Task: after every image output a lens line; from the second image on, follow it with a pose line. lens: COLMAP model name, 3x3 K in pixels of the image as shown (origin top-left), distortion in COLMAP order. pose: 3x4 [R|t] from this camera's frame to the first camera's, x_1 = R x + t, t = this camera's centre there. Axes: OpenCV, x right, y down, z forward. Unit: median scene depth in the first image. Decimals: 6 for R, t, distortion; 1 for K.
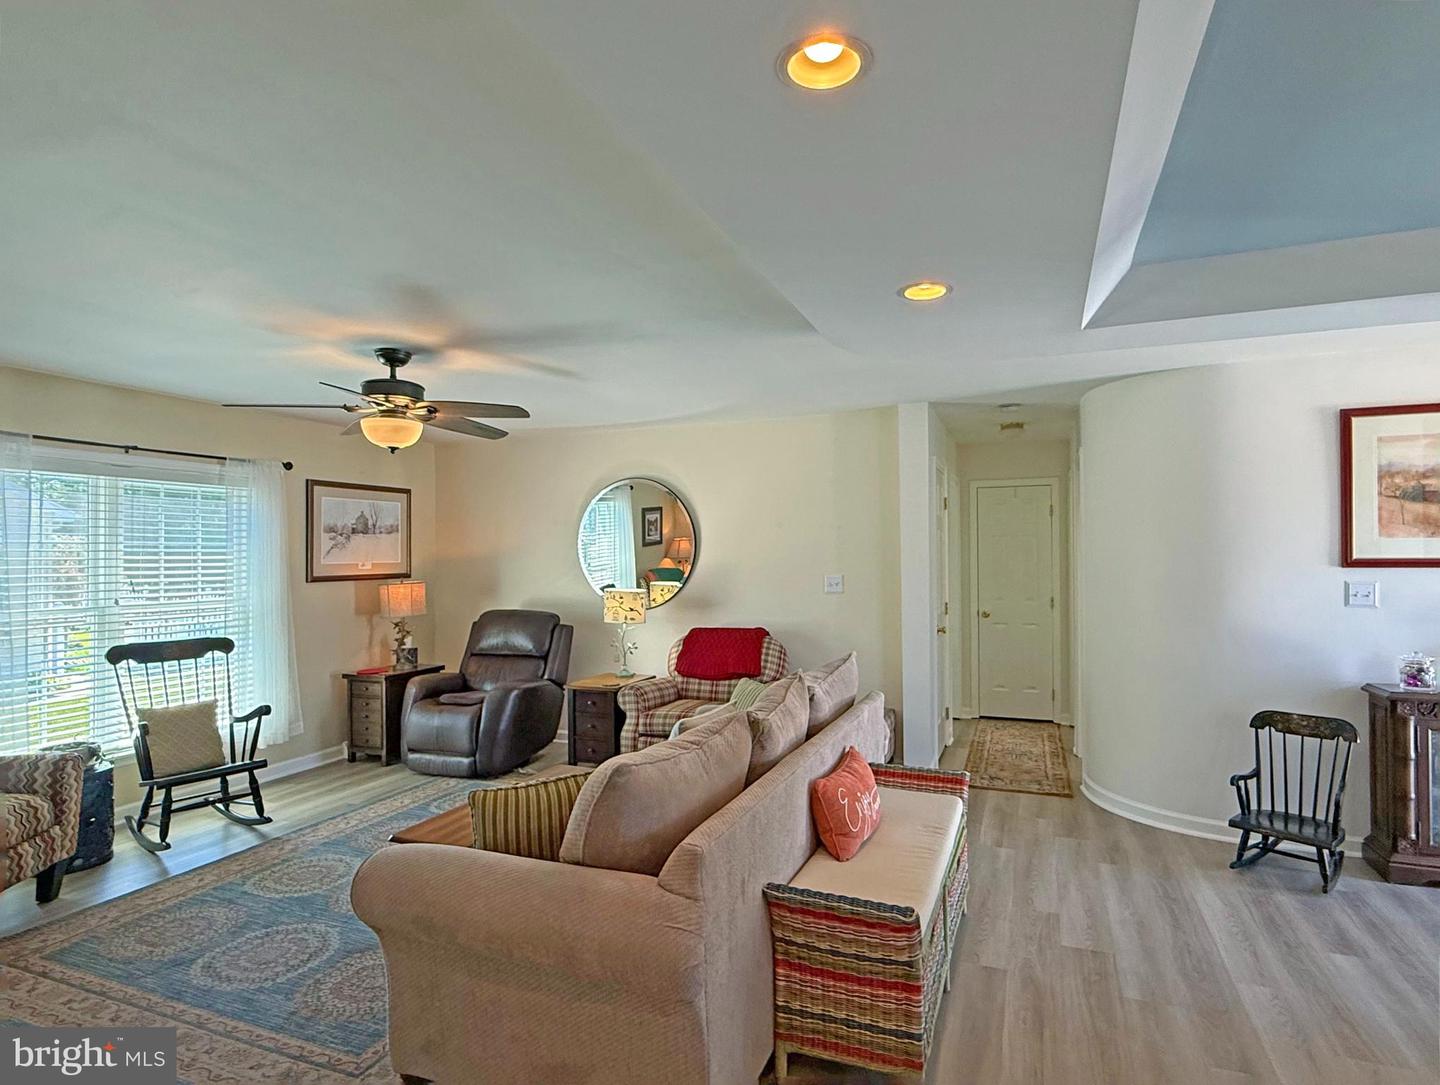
lens RADIAL K [[781.1, 0, 720.0], [0, 781.1, 542.5], [0, 0, 1]] dist [-0.000194, -0.000020]
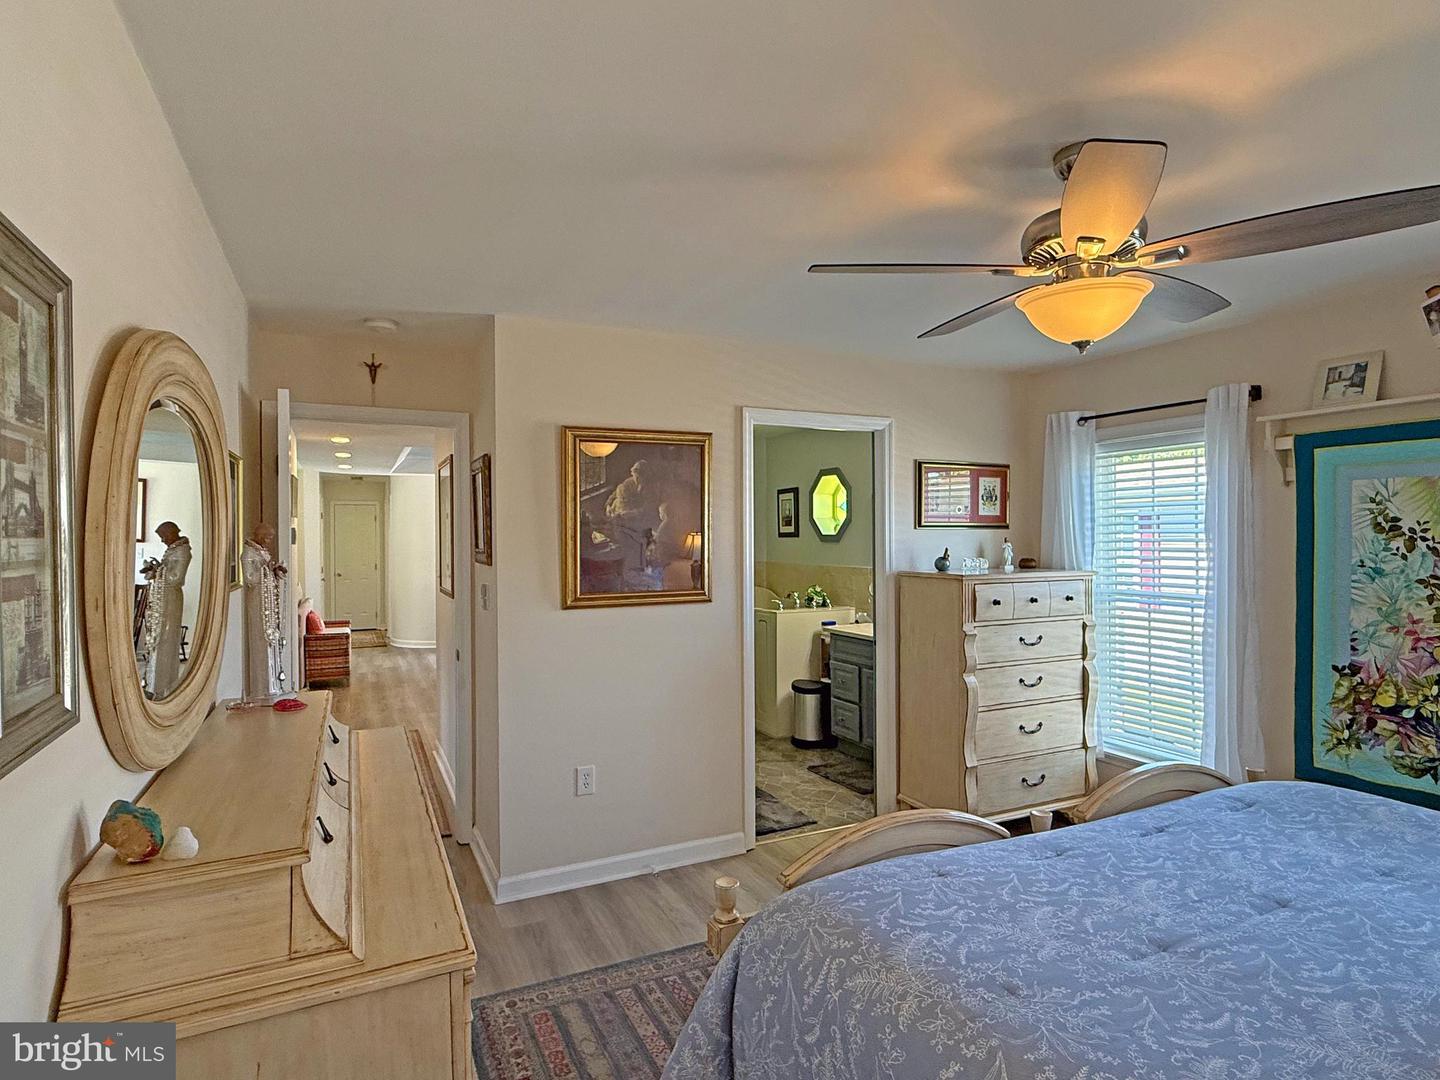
lens RADIAL K [[781.1, 0, 720.0], [0, 781.1, 540.0], [0, 0, 1]] dist [-0.000194, -0.000020]
pose [[0.672965, 0.002169, 0.739671, -0.416870], [-0.012738, 0.999881, 0.008657, -0.016095], [-0.739564, -0.015248, 0.672913, -0.896175]]
